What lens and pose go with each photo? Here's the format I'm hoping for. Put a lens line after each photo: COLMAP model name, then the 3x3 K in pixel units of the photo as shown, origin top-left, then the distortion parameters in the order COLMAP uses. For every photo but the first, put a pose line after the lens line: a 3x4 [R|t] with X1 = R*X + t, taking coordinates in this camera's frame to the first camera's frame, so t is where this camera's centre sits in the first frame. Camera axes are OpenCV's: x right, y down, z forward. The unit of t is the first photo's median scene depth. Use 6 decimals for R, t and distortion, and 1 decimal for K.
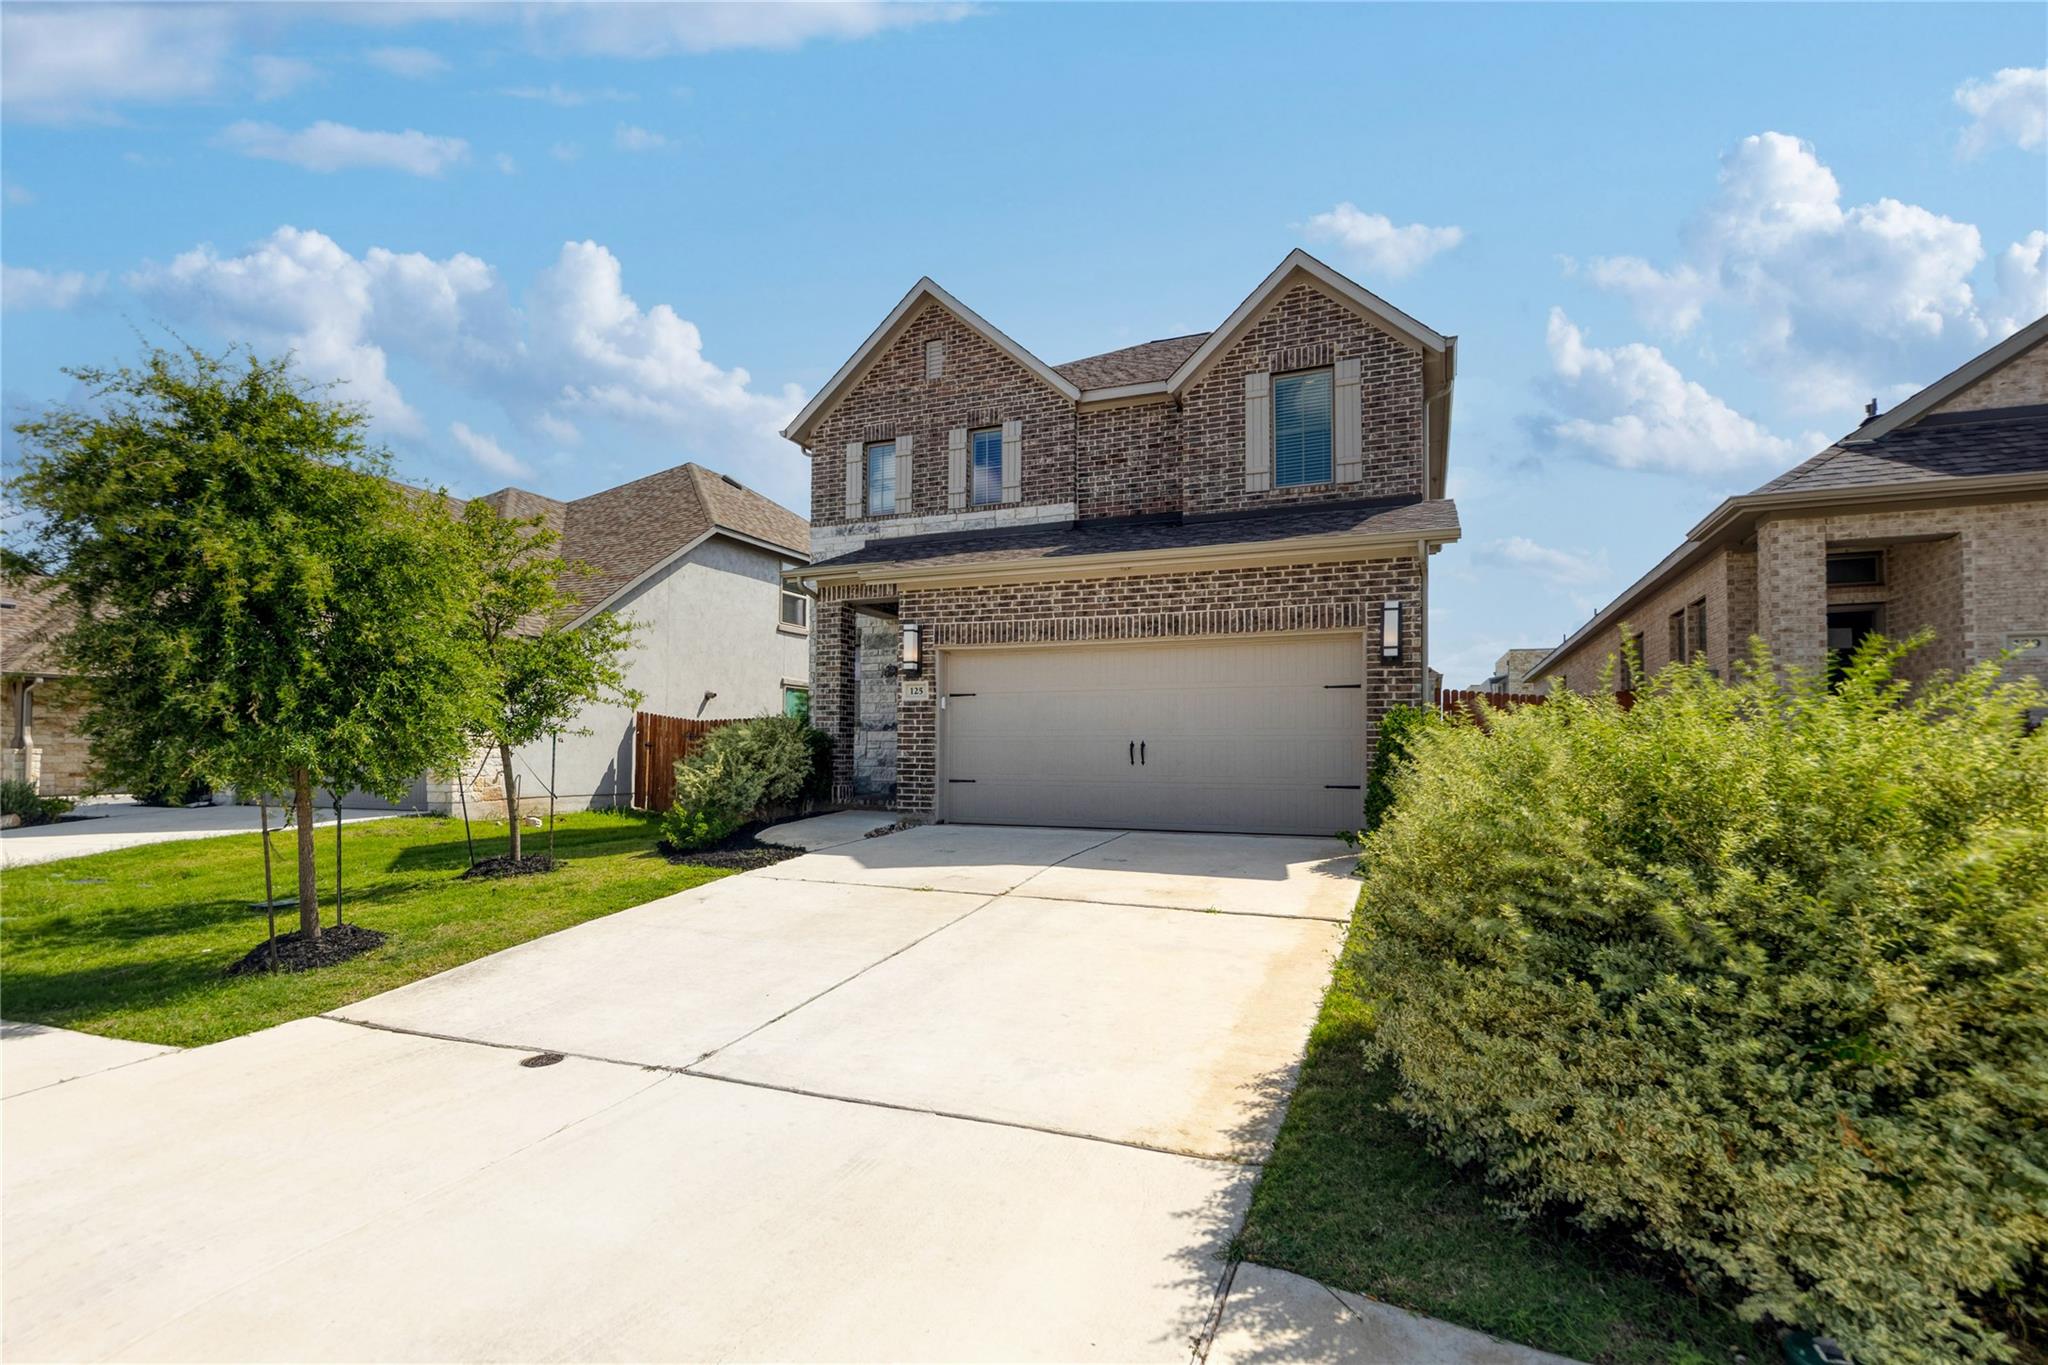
lens RADIAL K [[1001.2, 0, 1021.8], [0, 1001.2, 717.3], [0, 0, 1]] dist [-0.000830, -0.000043]
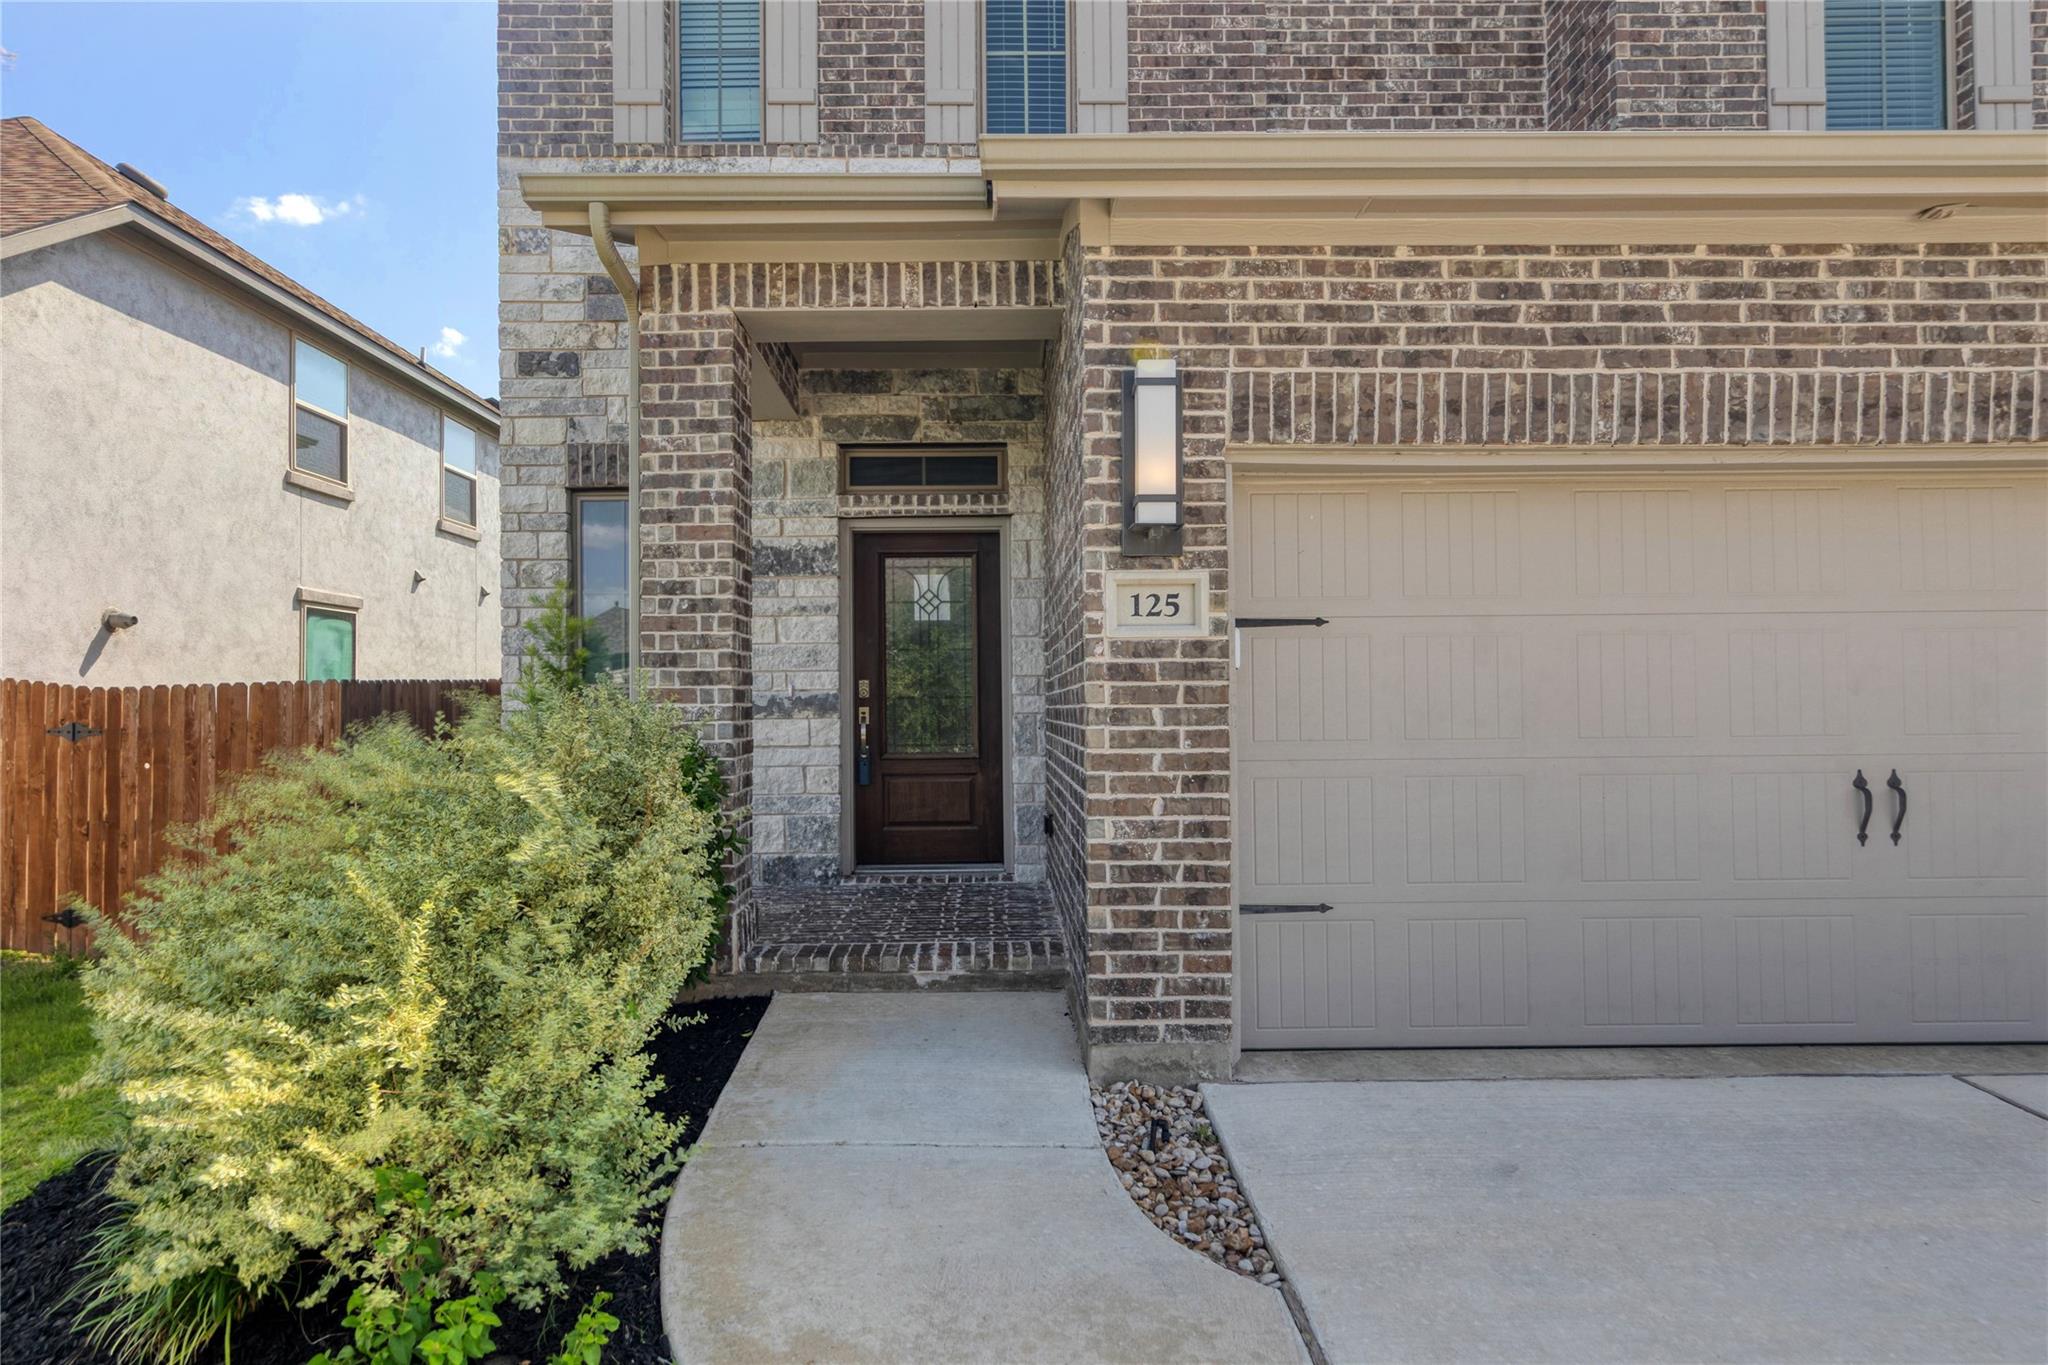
lens RADIAL K [[1132.8, 0, 1024.0], [0, 1132.8, 682.5], [0, 0, 1]] dist [0.006394, 0.000645]
pose [[0.917087, -0.006473, 0.398634, -0.267659], [-0.001287, 0.999815, 0.019195, -0.010730], [-0.398684, -0.018117, 0.916909, 0.723706]]
